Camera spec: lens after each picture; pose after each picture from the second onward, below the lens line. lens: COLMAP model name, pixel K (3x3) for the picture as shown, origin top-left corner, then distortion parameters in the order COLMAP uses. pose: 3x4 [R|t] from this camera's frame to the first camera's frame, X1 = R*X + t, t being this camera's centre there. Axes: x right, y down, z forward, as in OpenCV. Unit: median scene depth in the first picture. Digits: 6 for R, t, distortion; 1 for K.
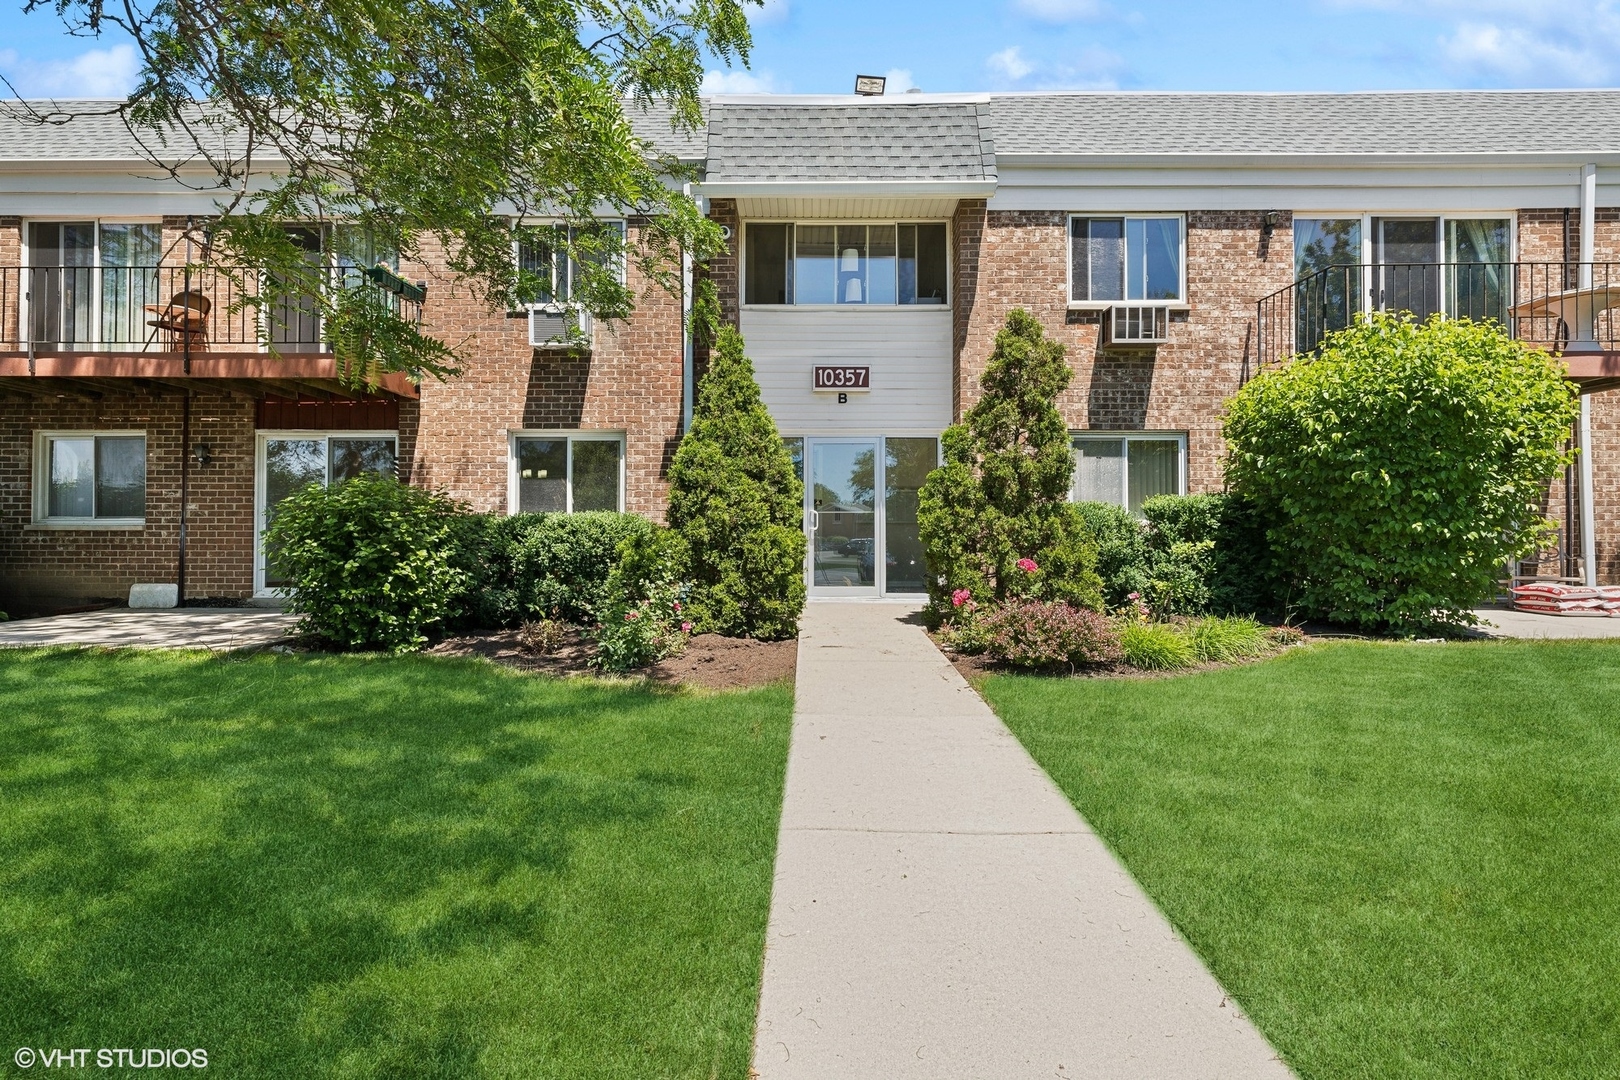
lens RADIAL K [[800.0, 0, 822.0], [0, 800.0, 525.5], [0, 0, 1]] dist [-0.001497, -0.000551]
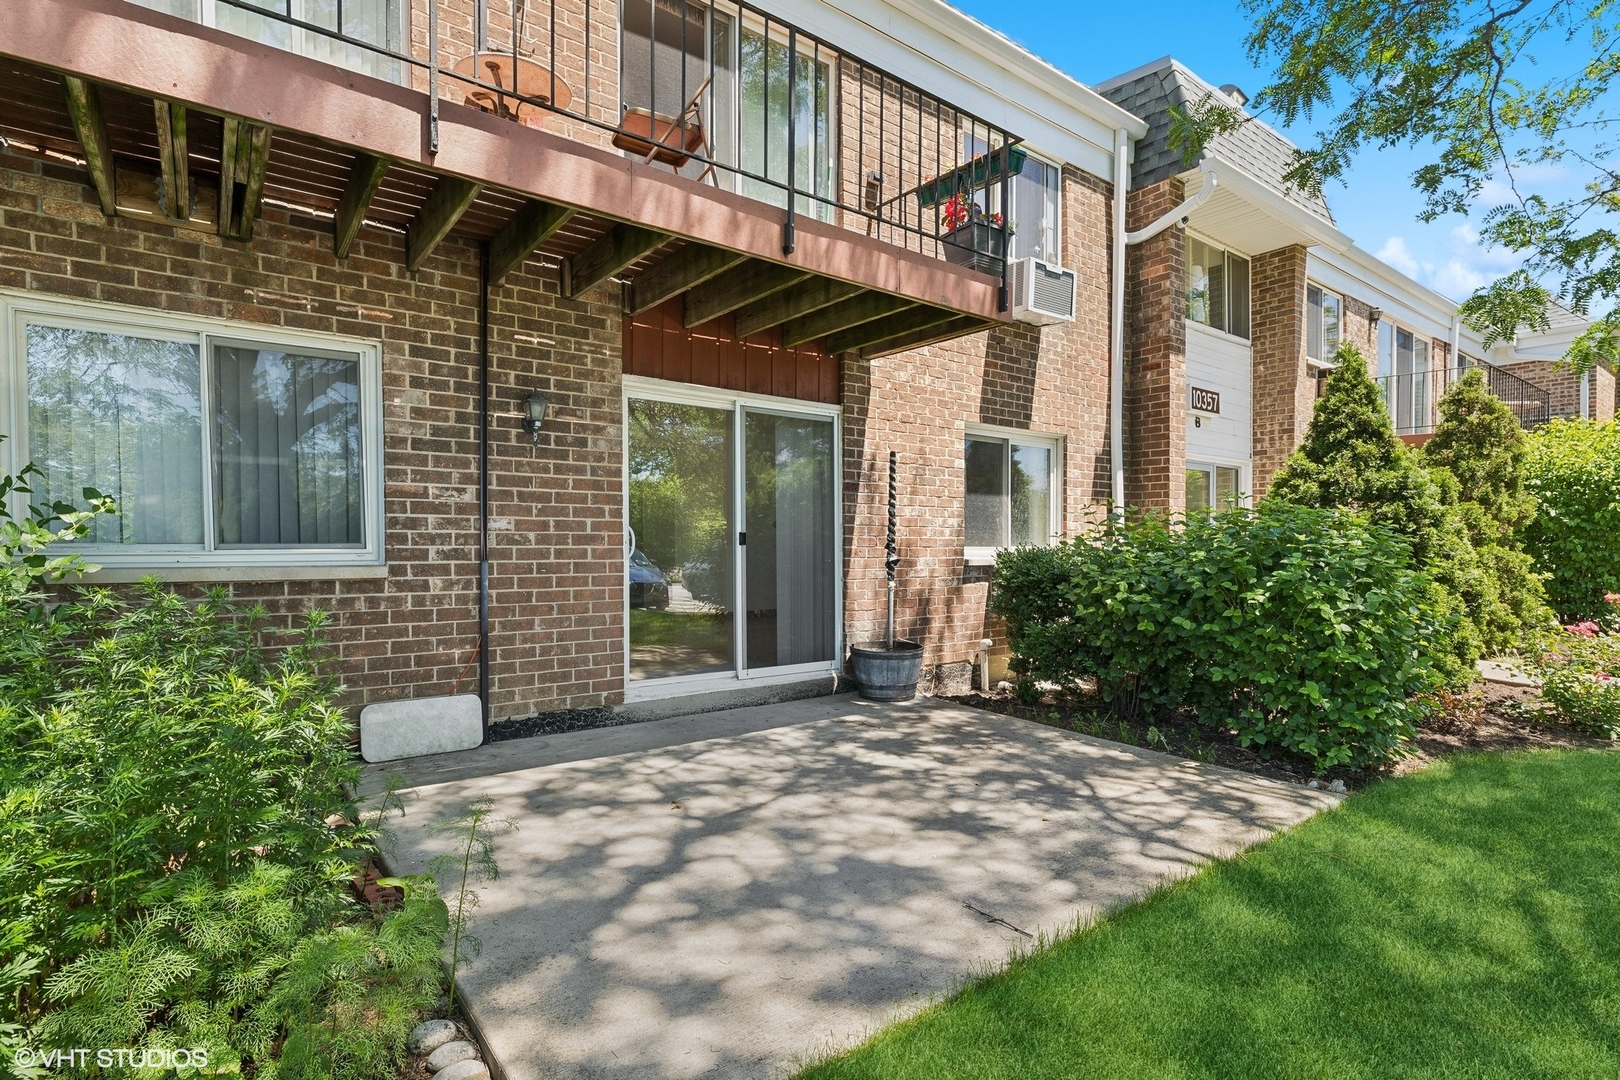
lens RADIAL K [[787.5, 0, 804.3], [0, 787.5, 546.9], [0, 0, 1]] dist [-0.000669, 0.000106]
pose [[0.799186, 0.000015, 0.601084, -0.921135], [-0.014058, 0.999727, 0.018666, -0.021237], [-0.600919, -0.023368, 0.798968, 0.529785]]
